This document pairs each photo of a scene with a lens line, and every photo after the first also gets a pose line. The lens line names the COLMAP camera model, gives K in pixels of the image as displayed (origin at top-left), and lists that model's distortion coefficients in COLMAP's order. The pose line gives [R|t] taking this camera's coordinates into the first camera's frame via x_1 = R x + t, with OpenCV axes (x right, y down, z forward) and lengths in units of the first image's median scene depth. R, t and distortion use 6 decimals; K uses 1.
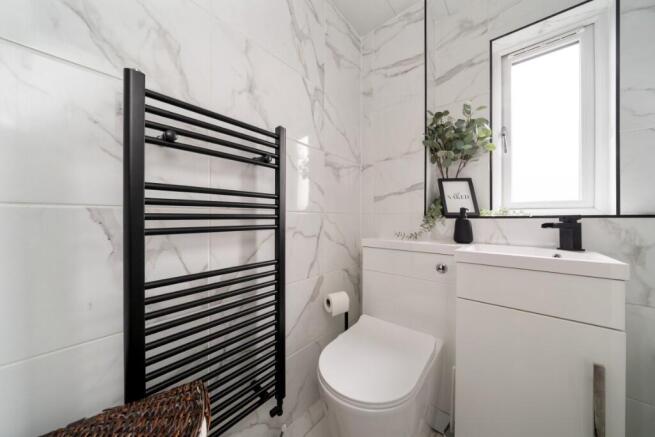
lens RADIAL K [[224.3, 0, 326.7], [0, 224.3, 218.2], [0, 0, 1]] dist [-0.001346, 0.000118]
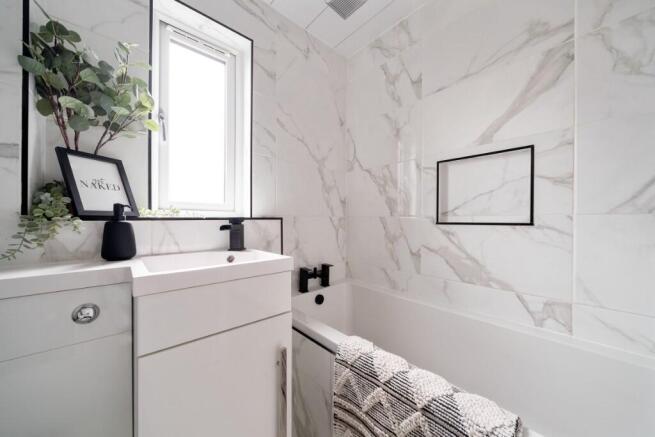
lens RADIAL K [[224.3, 0, 311.5], [0, 224.3, 220.1], [0, 0, 1]] dist [-0.001346, 0.000118]
pose [[0.143719, -0.002577, 0.989615, 0.058300], [-0.001687, 0.999995, 0.002849, -0.002668], [-0.989617, -0.002079, 0.143714, 0.345007]]
